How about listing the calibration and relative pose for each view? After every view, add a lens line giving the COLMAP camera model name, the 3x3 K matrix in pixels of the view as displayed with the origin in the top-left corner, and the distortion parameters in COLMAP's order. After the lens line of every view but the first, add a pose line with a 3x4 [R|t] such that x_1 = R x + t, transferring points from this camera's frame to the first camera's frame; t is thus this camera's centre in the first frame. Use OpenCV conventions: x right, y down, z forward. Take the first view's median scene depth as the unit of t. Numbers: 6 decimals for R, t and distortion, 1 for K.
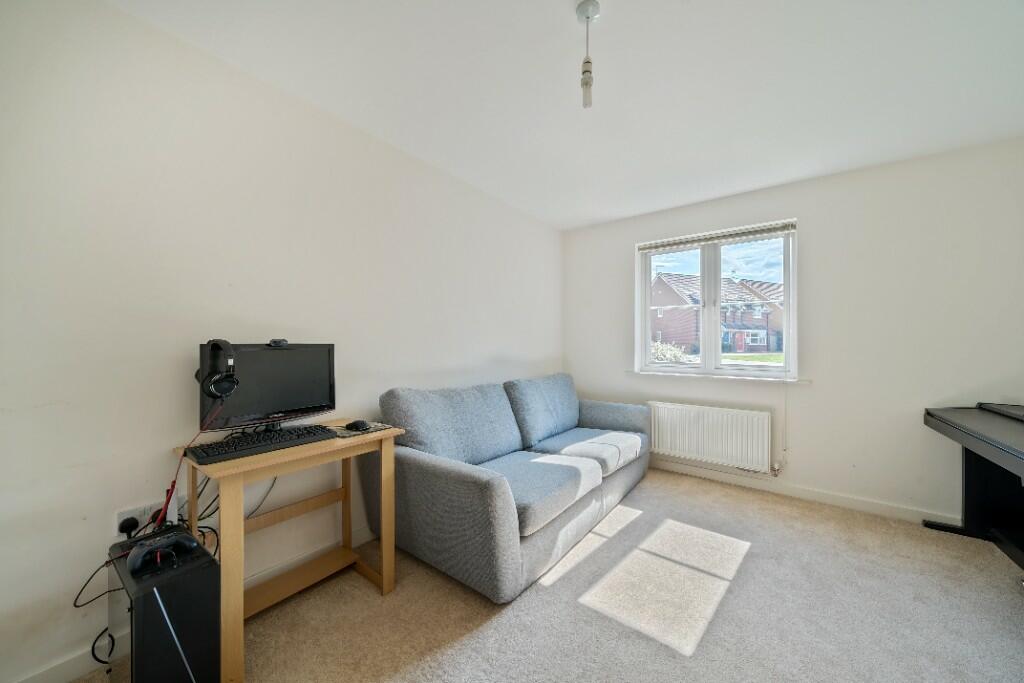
lens RADIAL K [[364.5, 0, 512.0], [0, 364.5, 341.5], [0, 0, 1]] dist [0.000126, 0.000091]
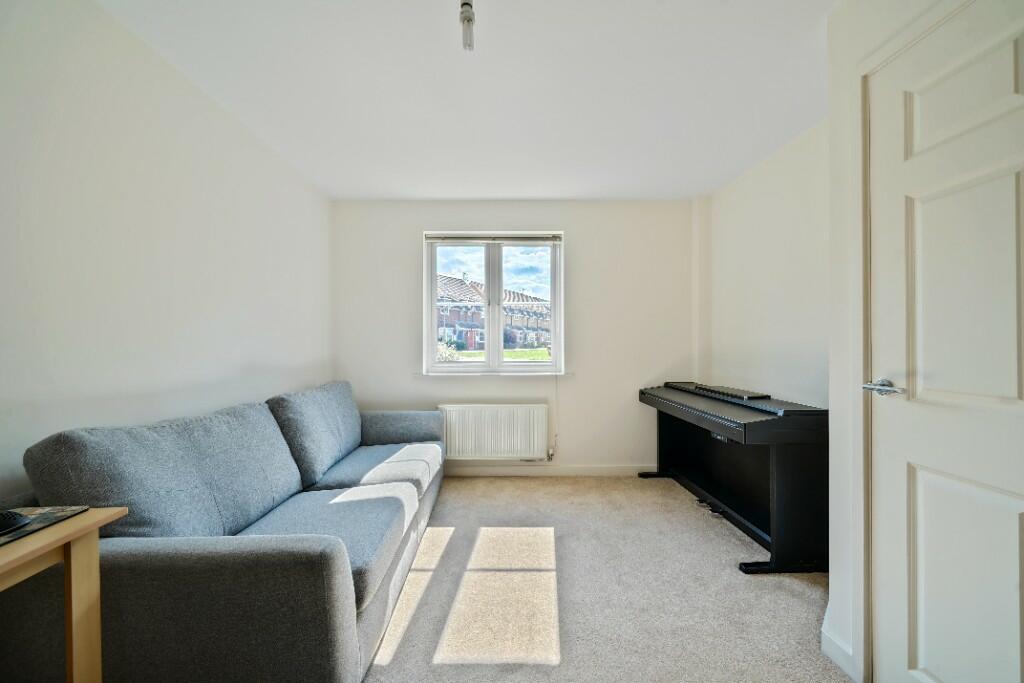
lens RADIAL K [[402.5, 0, 512.0], [0, 402.5, 341.5], [0, 0, 1]] dist [0.015050, -0.000089]
pose [[0.786149, -0.005130, 0.618016, -0.138798], [0.003346, 0.999986, 0.004044, 0.000361], [-0.618029, -0.001111, 0.786155, 0.114718]]
